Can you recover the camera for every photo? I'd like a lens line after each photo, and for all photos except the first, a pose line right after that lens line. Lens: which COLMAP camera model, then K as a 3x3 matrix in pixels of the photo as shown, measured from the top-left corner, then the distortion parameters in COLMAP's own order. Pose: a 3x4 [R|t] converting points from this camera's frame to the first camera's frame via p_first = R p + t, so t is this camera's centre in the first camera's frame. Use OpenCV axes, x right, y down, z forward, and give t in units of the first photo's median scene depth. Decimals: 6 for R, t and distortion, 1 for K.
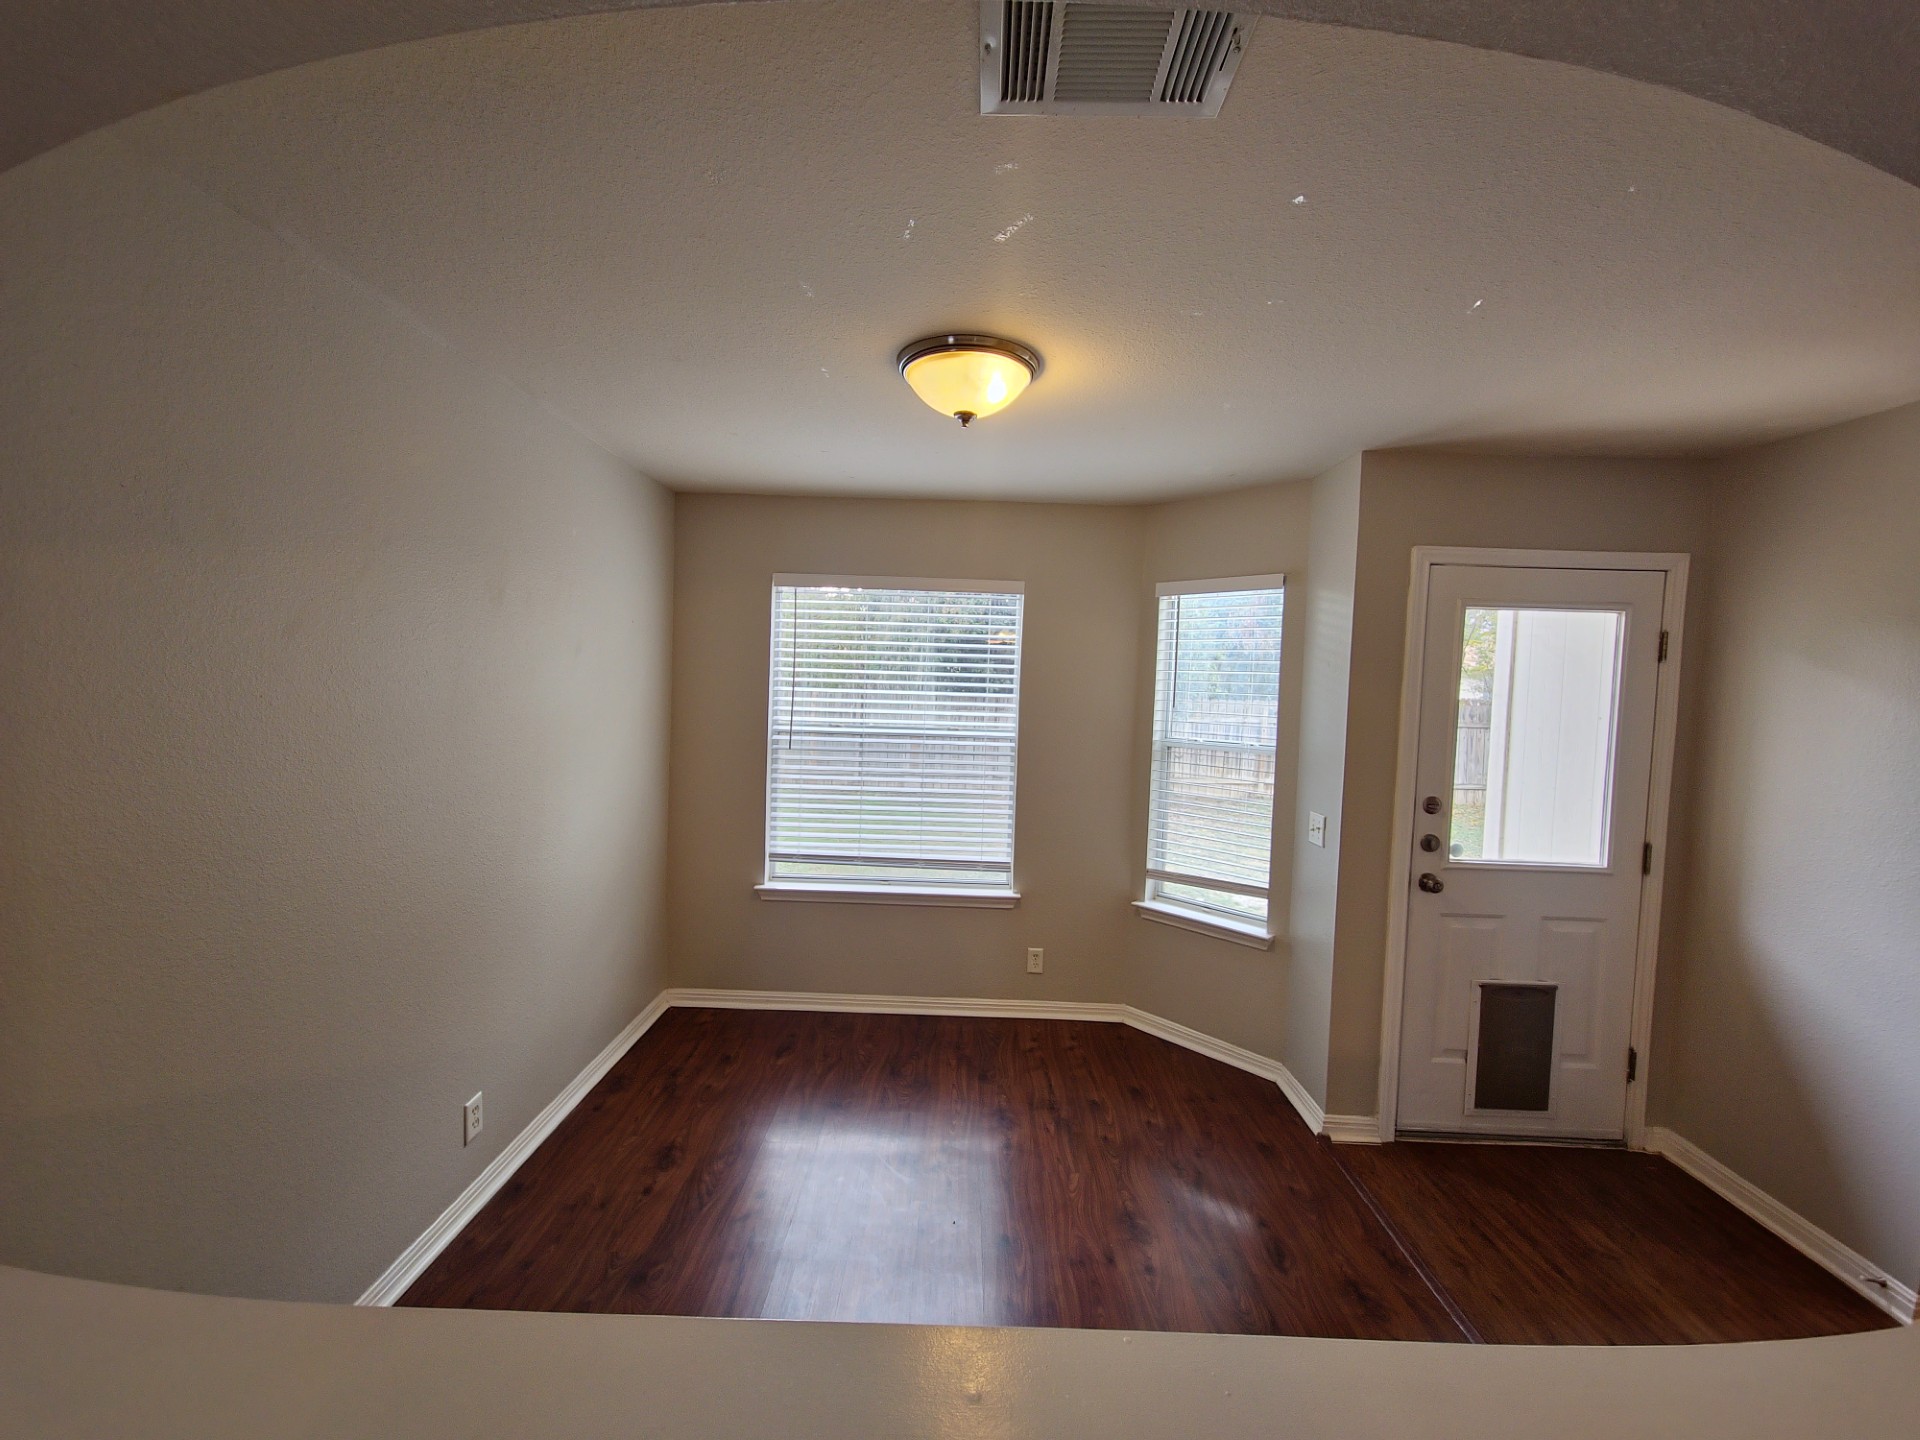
lens RADIAL K [[785.9, 0, 949.6], [0, 785.9, 721.1], [0, 0, 1]] dist [0.010907, -0.008471]
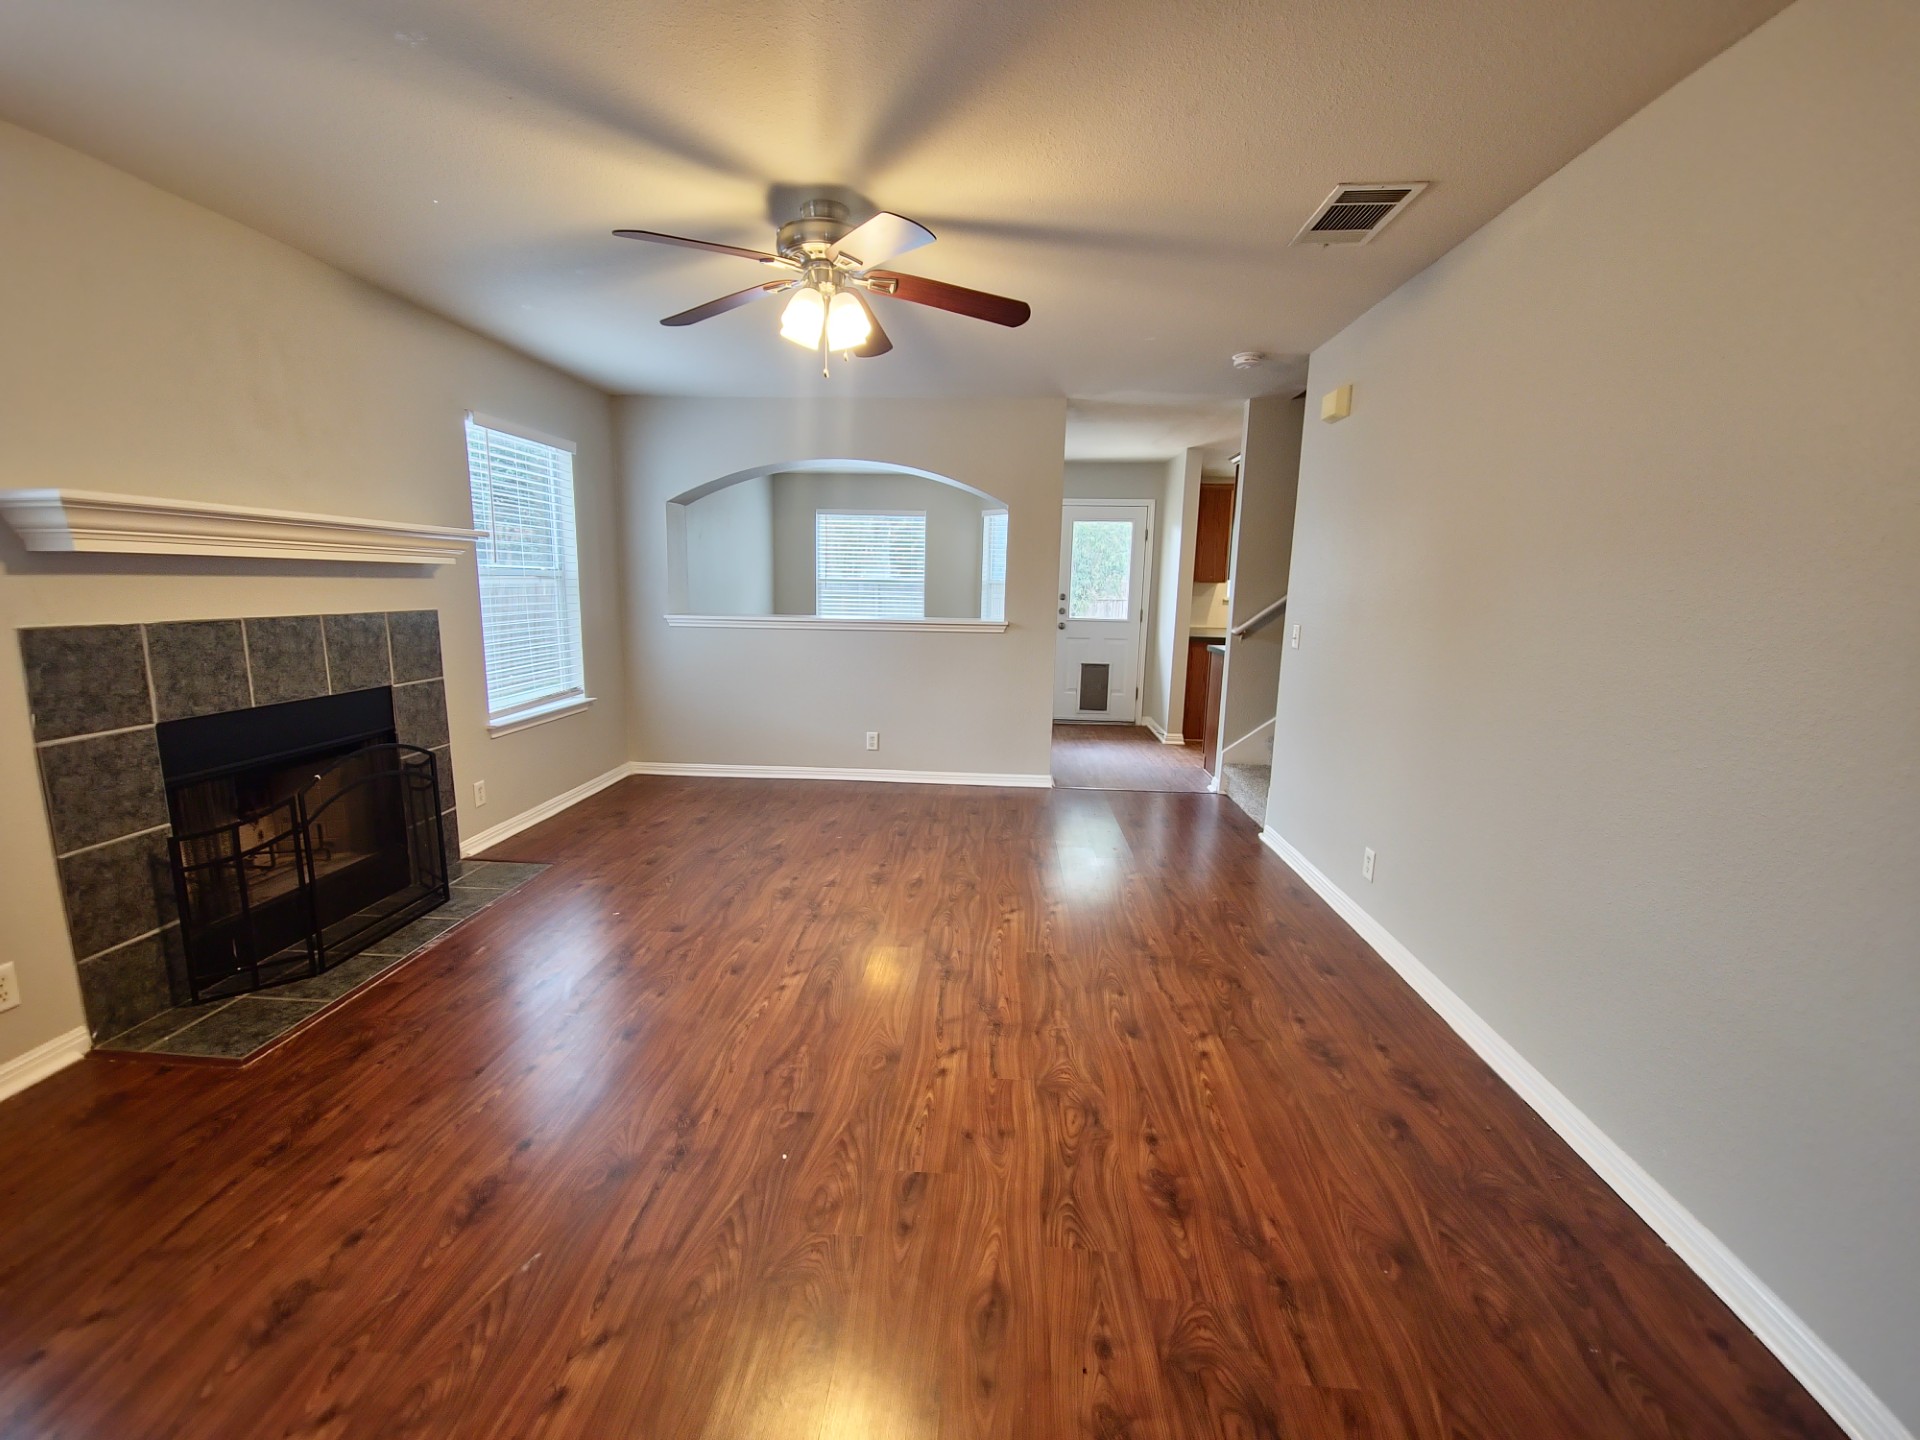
lens RADIAL K [[785.9, 0, 949.6], [0, 785.9, 721.1], [0, 0, 1]] dist [0.010907, -0.008471]
pose [[0.998652, -0.005636, -0.051590, 0.360286], [0.012206, 0.991707, 0.127935, 0.177551], [0.050442, -0.128392, 0.990440, -1.719263]]
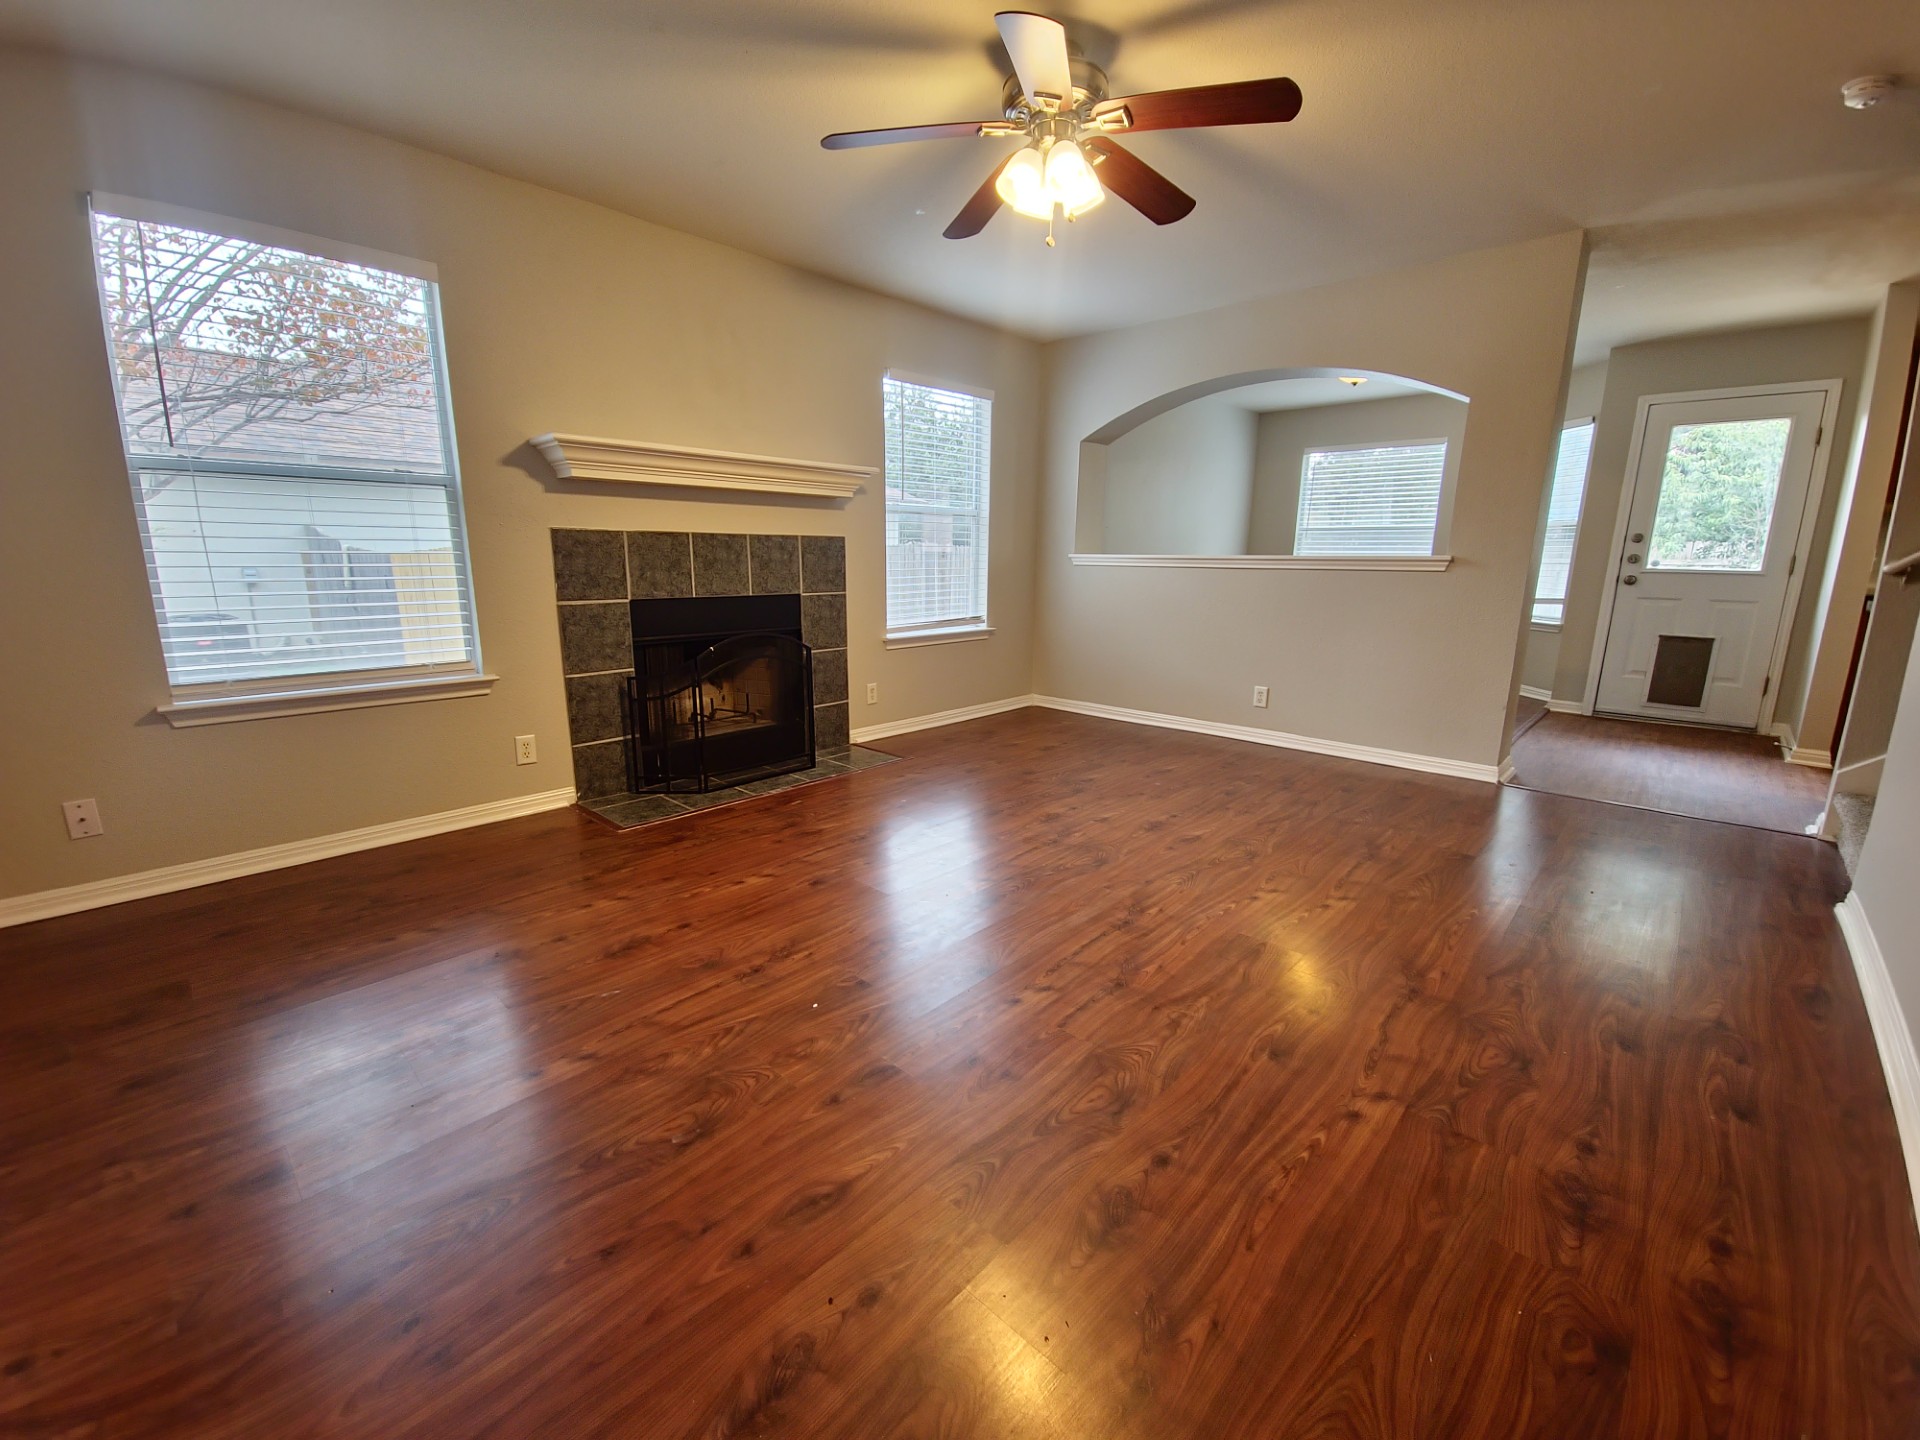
lens RADIAL K [[785.9, 0, 949.6], [0, 785.9, 721.1], [0, 0, 1]] dist [0.010907, -0.008471]
pose [[0.737873, 0.116033, -0.664890, 0.696982], [-0.014011, 0.987533, 0.156789, 0.264110], [0.674794, -0.106375, 0.730300, -1.521614]]
